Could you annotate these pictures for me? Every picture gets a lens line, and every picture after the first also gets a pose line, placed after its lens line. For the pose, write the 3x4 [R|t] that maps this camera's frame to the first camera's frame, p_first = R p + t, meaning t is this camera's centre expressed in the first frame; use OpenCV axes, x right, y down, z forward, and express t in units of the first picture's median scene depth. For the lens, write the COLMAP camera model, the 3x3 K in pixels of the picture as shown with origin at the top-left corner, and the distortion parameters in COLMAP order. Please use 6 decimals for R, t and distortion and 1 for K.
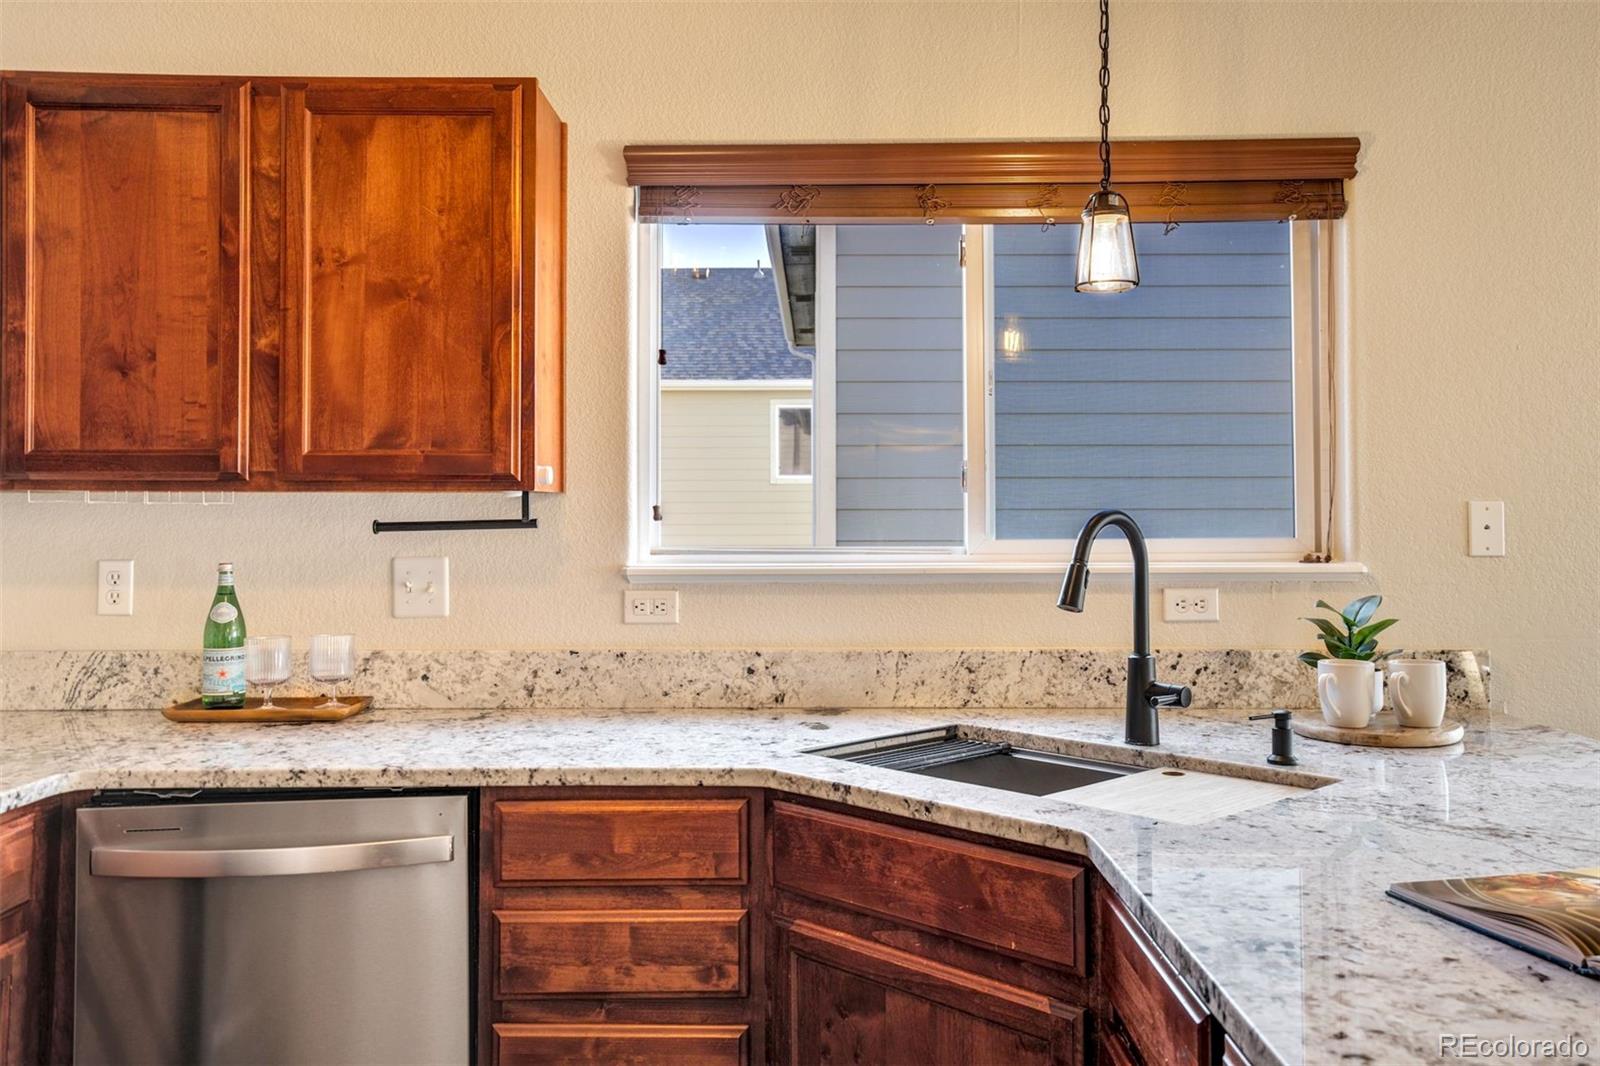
lens RADIAL K [[1318.6, 0, 819.7], [0, 1318.6, 481.5], [0, 0, 1]] dist [0.017426, 0.016349]
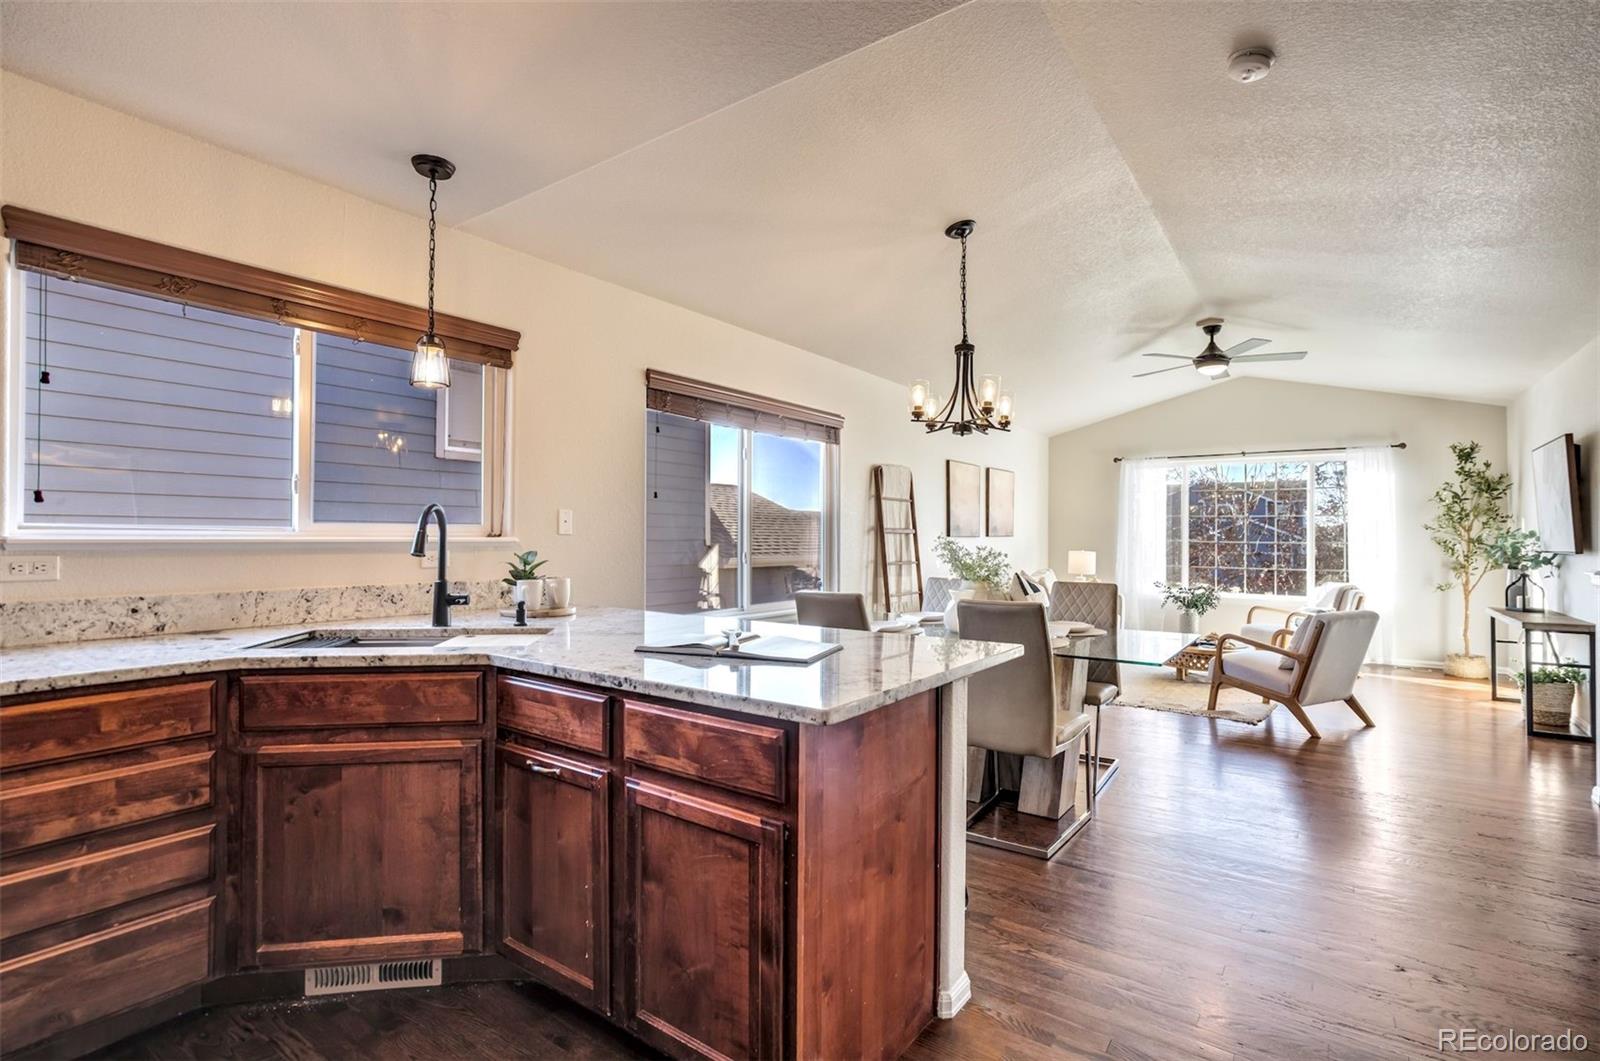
lens RADIAL K [[745.6, 0, 803.7], [0, 745.6, 539.4], [0, 0, 1]] dist [-0.031921, 0.016281]
pose [[0.577369, 0.003663, 0.816475, -0.312153], [-0.029340, 0.999437, 0.016263, 0.036183], [-0.815956, -0.033345, 0.577151, -0.046871]]
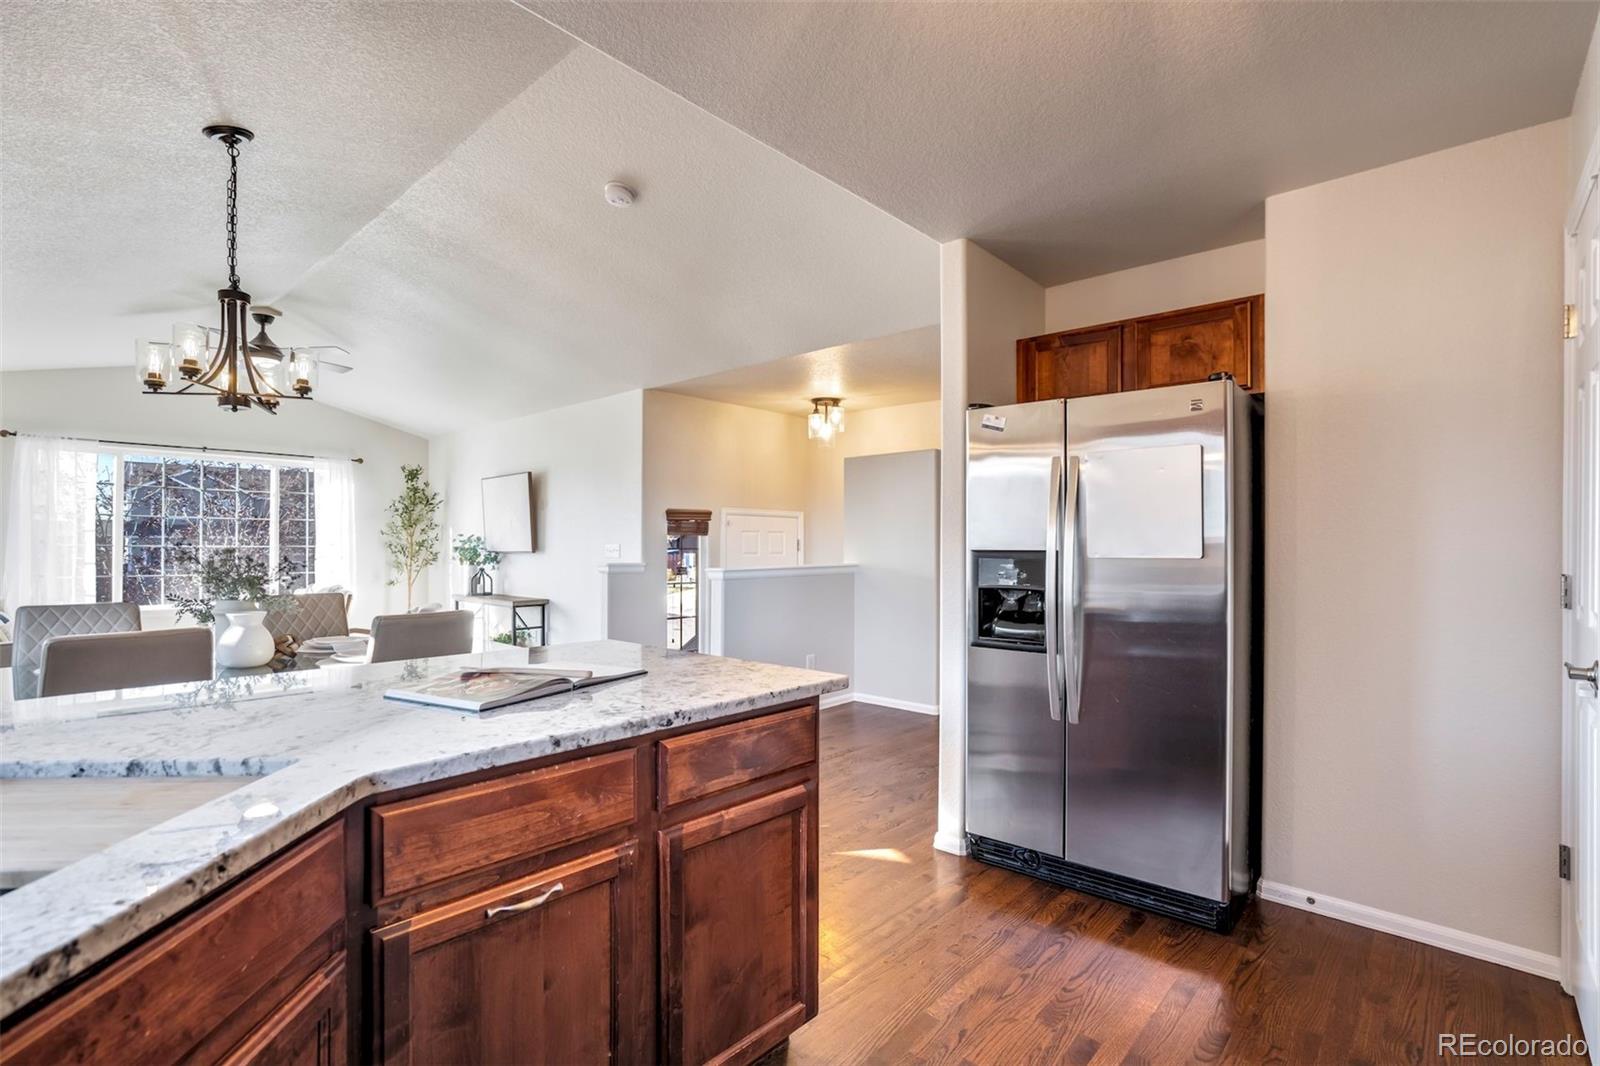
lens RADIAL K [[745.6, 0, 814.6], [0, 745.6, 545.6], [0, 0, 1]] dist [-0.031921, 0.016281]
pose [[-0.754906, -0.001192, 0.655832, -0.319646], [-0.019851, 0.999582, -0.021033, 0.056004], [-0.655532, -0.028897, -0.754614, 0.828121]]
